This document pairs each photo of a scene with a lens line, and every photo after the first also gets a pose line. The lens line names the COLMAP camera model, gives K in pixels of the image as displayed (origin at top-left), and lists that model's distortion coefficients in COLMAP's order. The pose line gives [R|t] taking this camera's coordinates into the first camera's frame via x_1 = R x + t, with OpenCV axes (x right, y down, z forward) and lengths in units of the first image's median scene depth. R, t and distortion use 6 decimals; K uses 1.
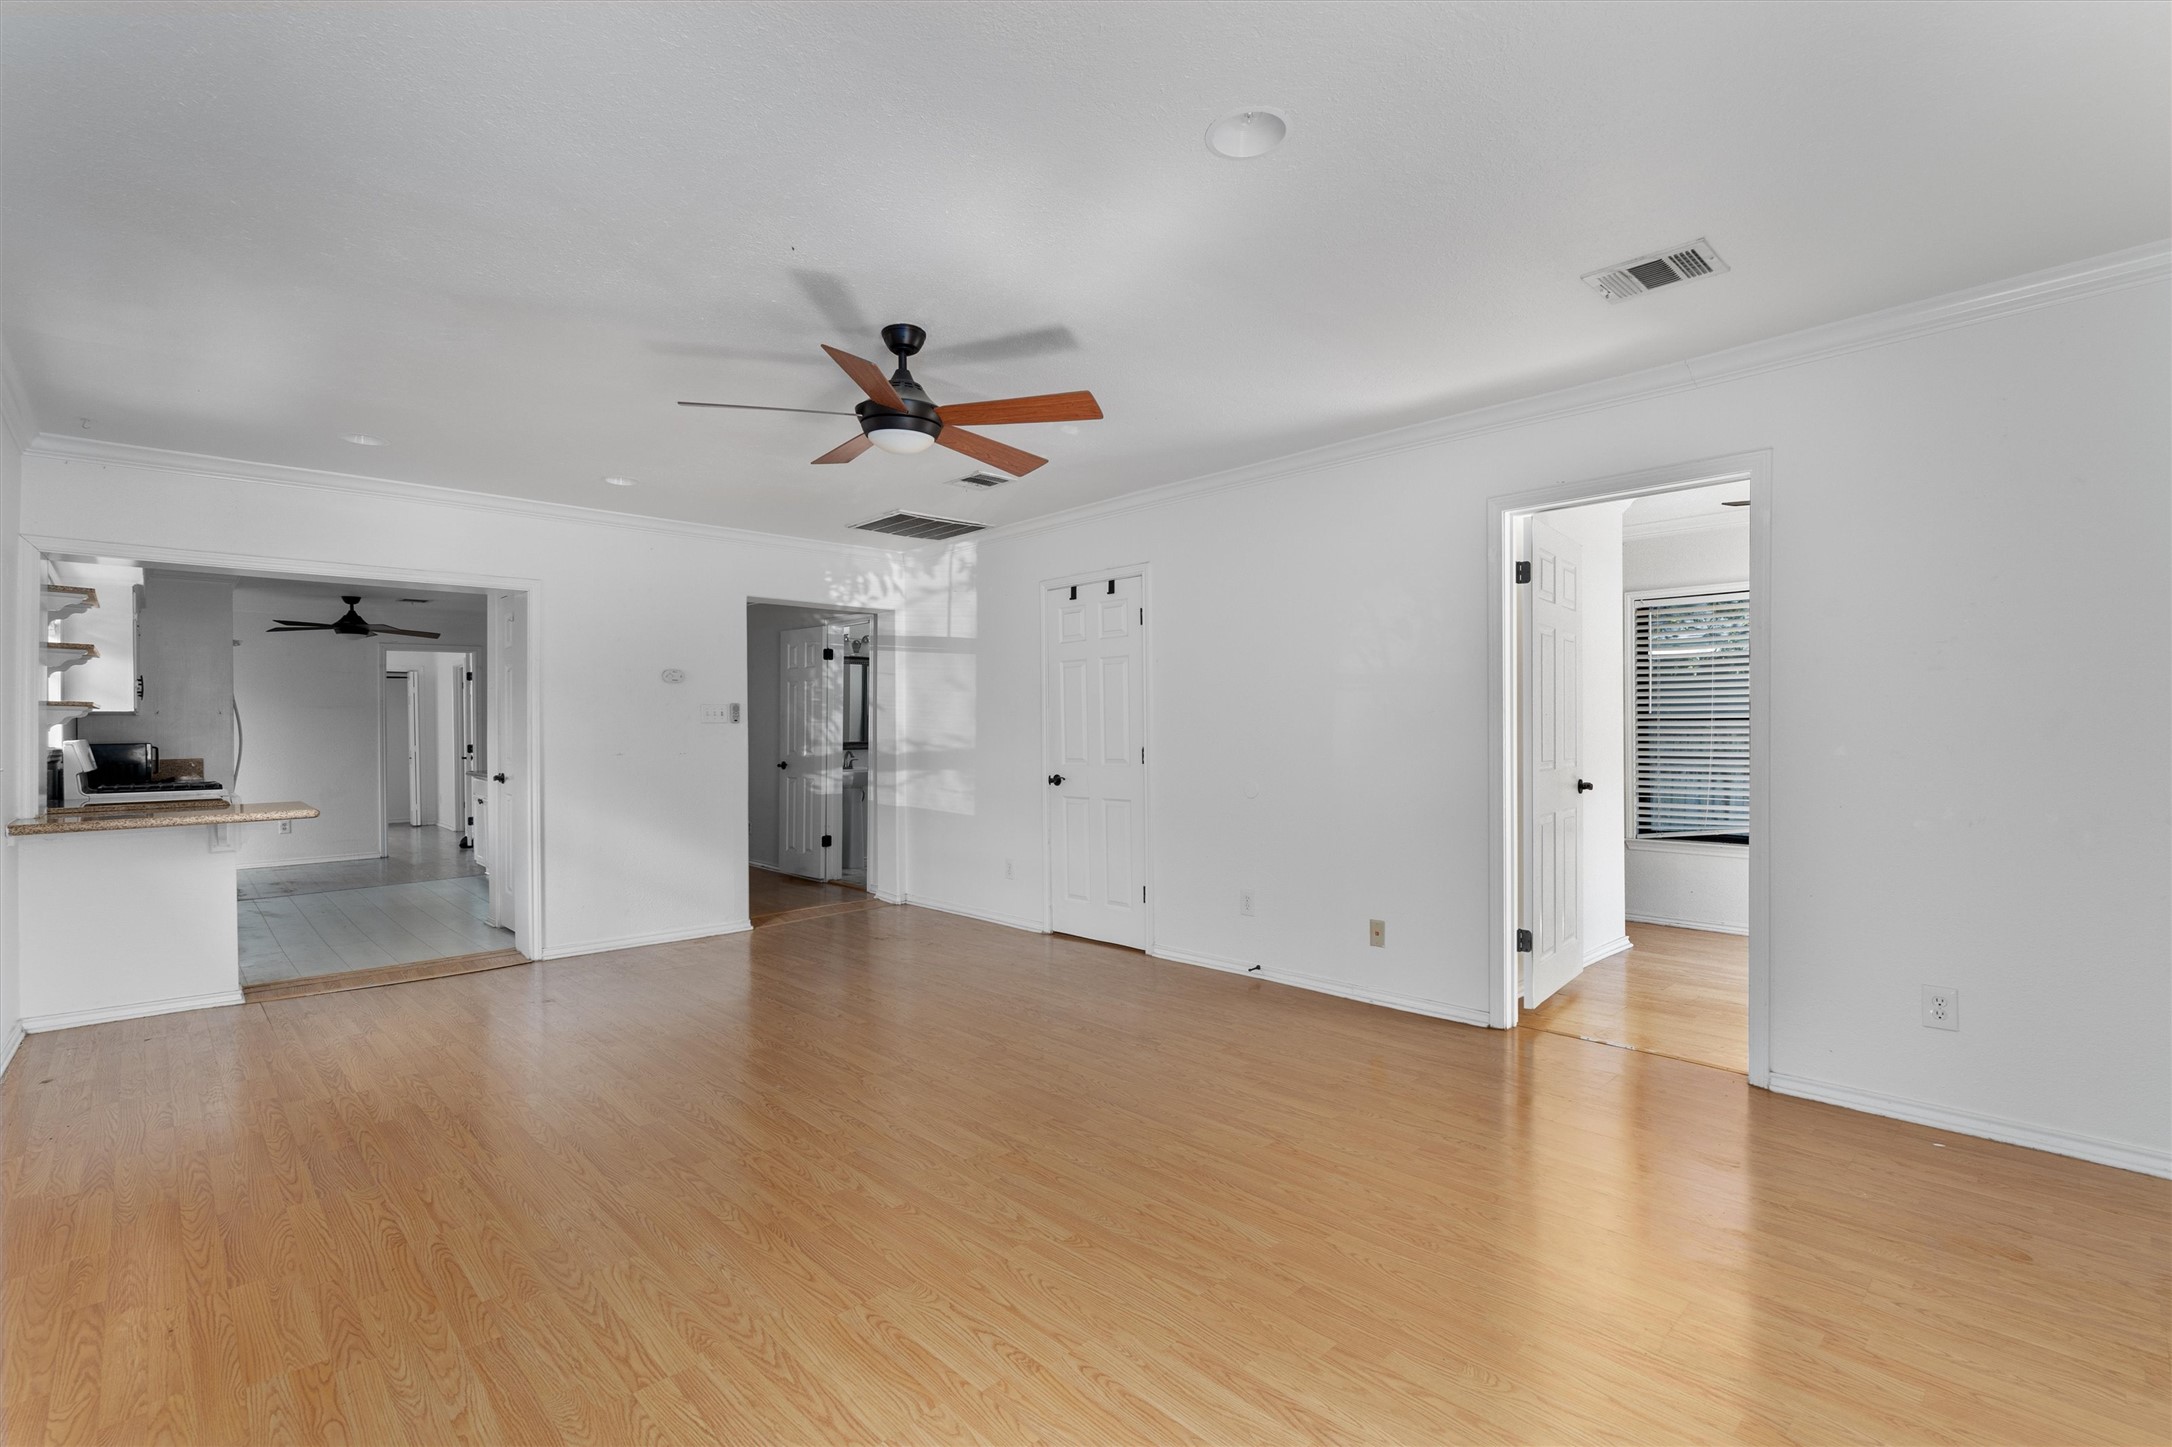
lens RADIAL K [[1005.5, 0, 1062.7], [0, 1005.5, 728.6], [0, 0, 1]] dist [0.014591, -0.000266]
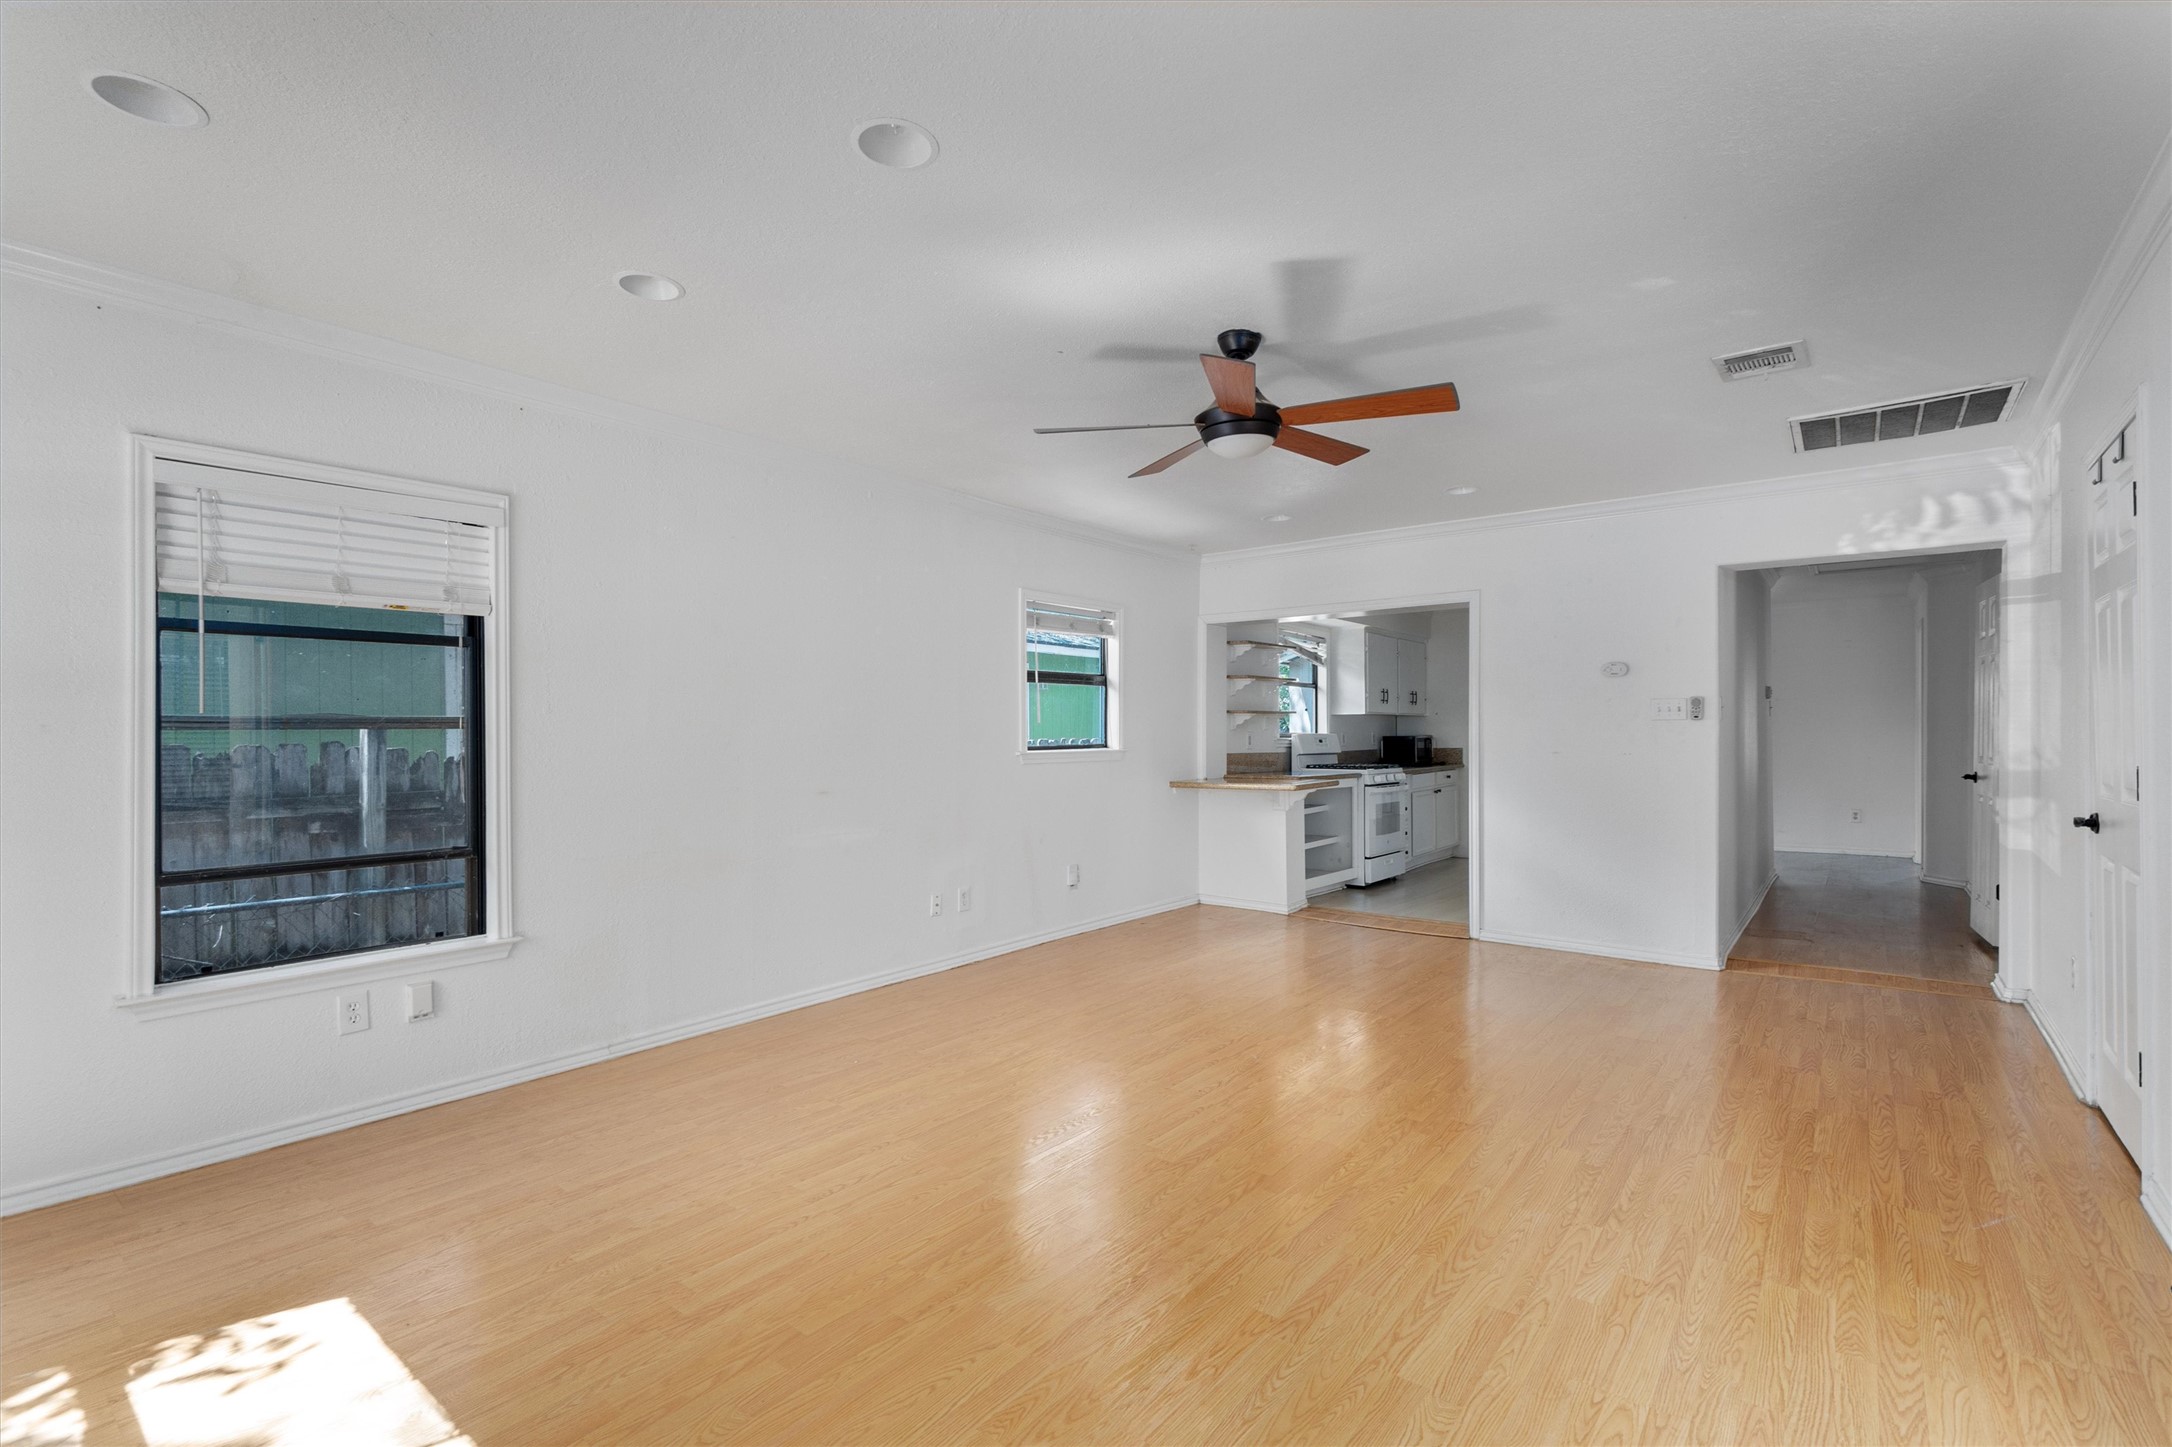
lens RADIAL K [[984.3, 0, 1076.6], [0, 984.3, 741.6], [0, 0, 1]] dist [-0.010732, -0.000550]
pose [[0.136022, 0.015584, -0.990583, 0.443951], [0.006432, 0.999841, 0.016613, -0.004674], [0.990685, -0.008631, 0.135901, 0.392780]]
